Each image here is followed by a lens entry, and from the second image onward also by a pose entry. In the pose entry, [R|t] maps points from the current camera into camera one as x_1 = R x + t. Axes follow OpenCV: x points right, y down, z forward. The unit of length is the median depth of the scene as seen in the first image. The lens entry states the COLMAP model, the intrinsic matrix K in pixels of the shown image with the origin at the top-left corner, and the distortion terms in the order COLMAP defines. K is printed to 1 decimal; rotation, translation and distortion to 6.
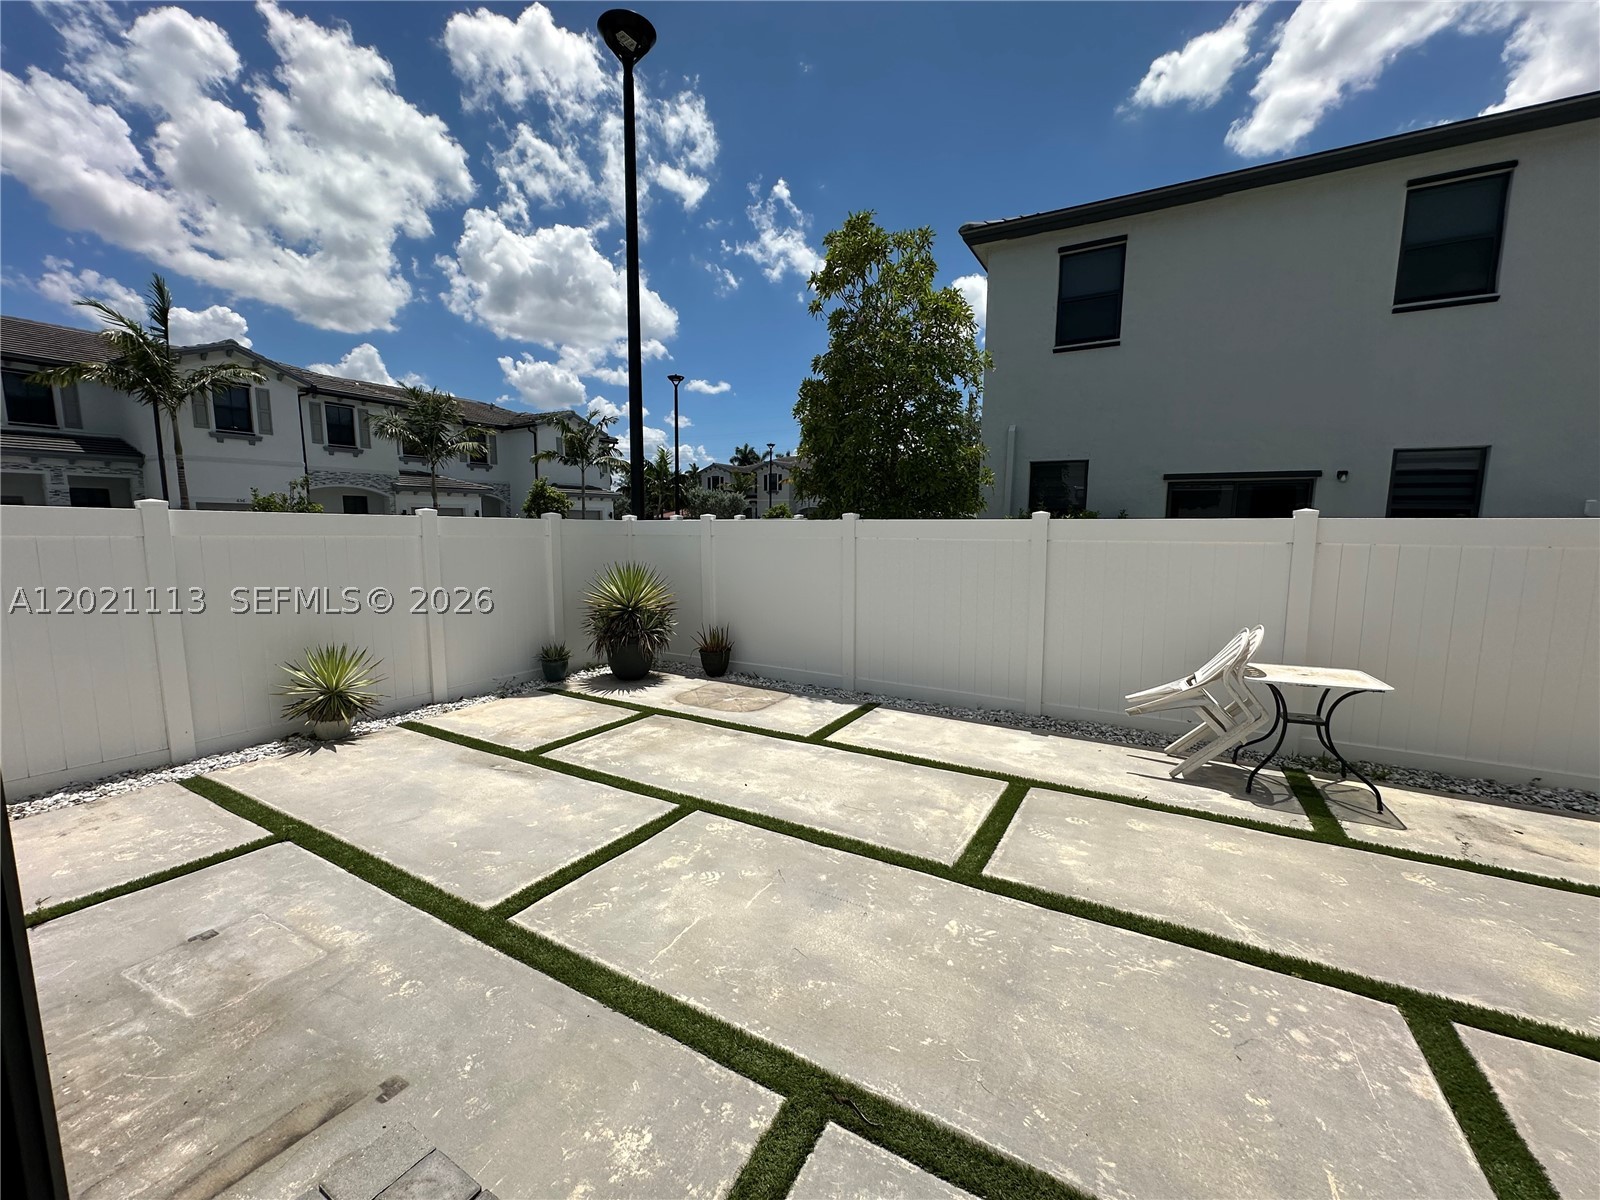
lens RADIAL K [[634.1, 0, 796.9], [0, 634.1, 608.4], [0, 0, 1]] dist [-0.001070, -0.000005]
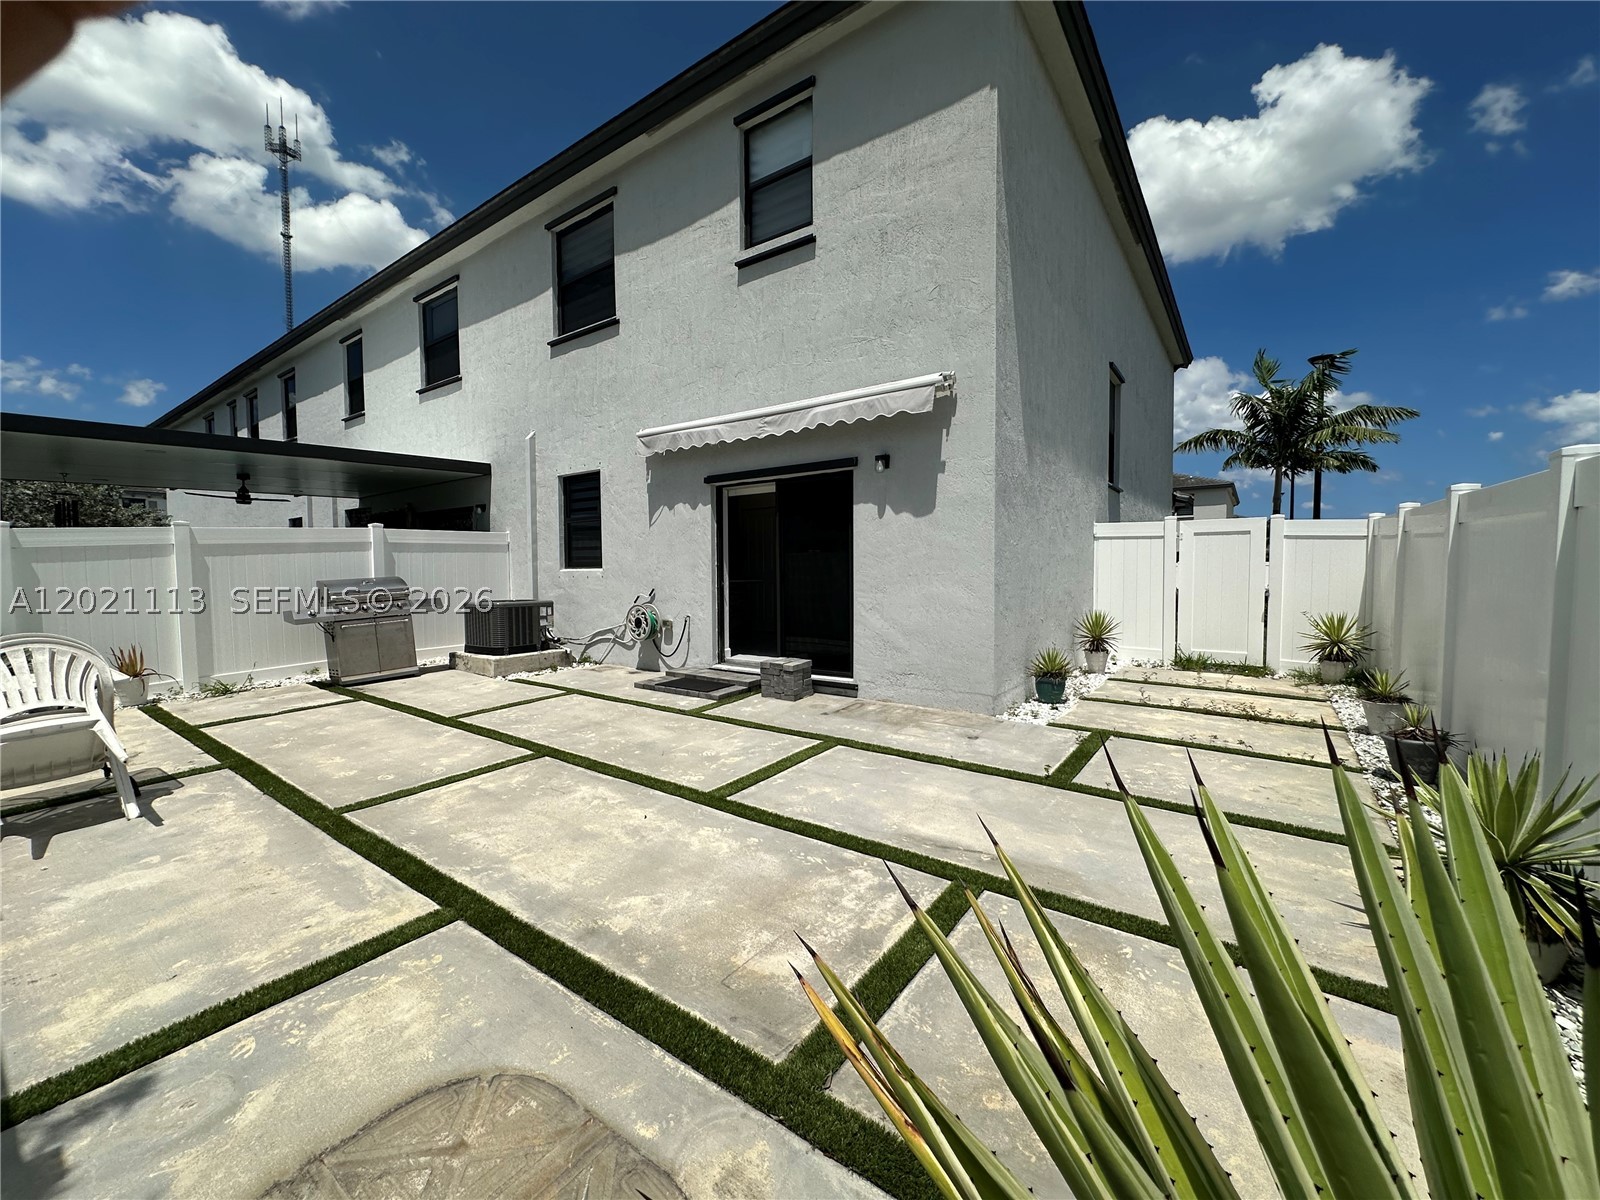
lens RADIAL K [[637.6, 0, 798.6], [0, 637.6, 599.4], [0, 0, 1]] dist [-0.001889, 0.000070]
pose [[-0.994888, -0.002593, 0.100952, -0.355192], [0.015825, 0.983316, 0.181215, -0.151698], [-0.099738, 0.181886, -0.978248, 1.695754]]
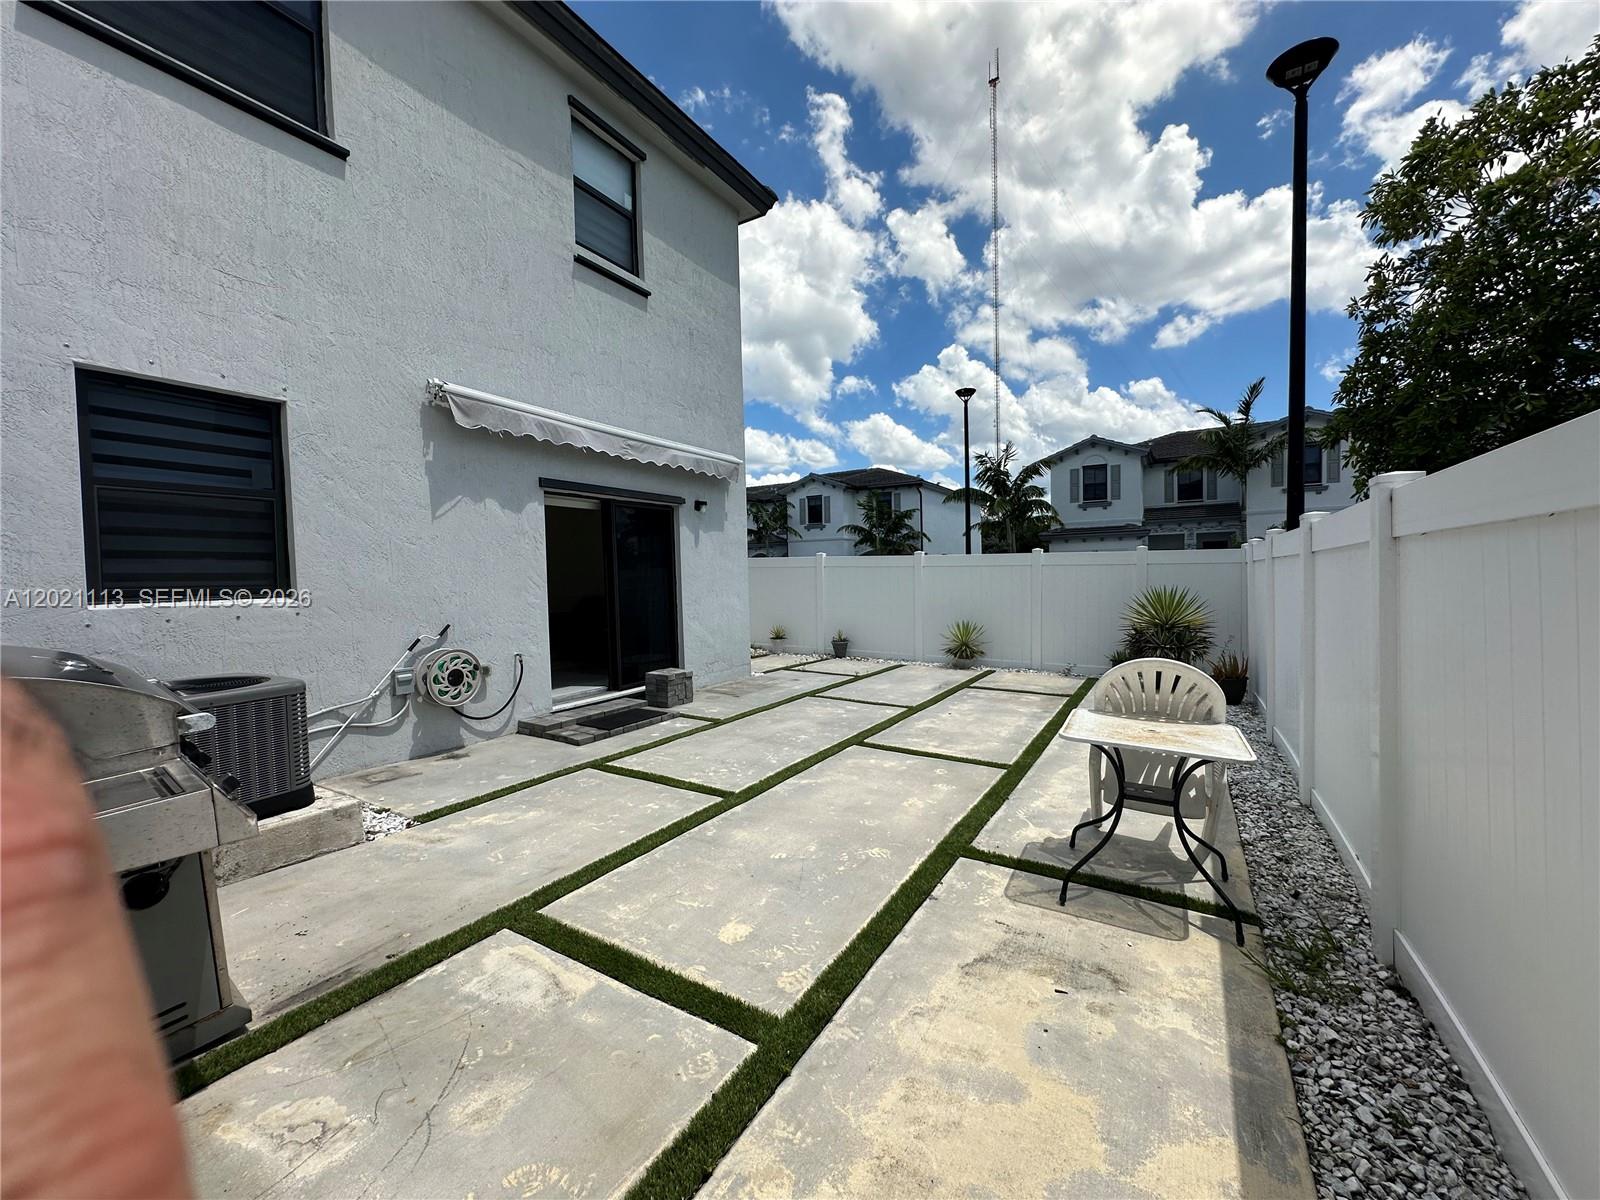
lens RADIAL K [[637.6, 0, 798.6], [0, 637.6, 599.4], [0, 0, 1]] dist [-0.001889, 0.000070]
pose [[-0.014315, 0.031777, -0.999392, 1.461337], [-0.114766, 0.992837, 0.033212, -0.016527], [0.993289, 0.115172, -0.010566, 0.585914]]
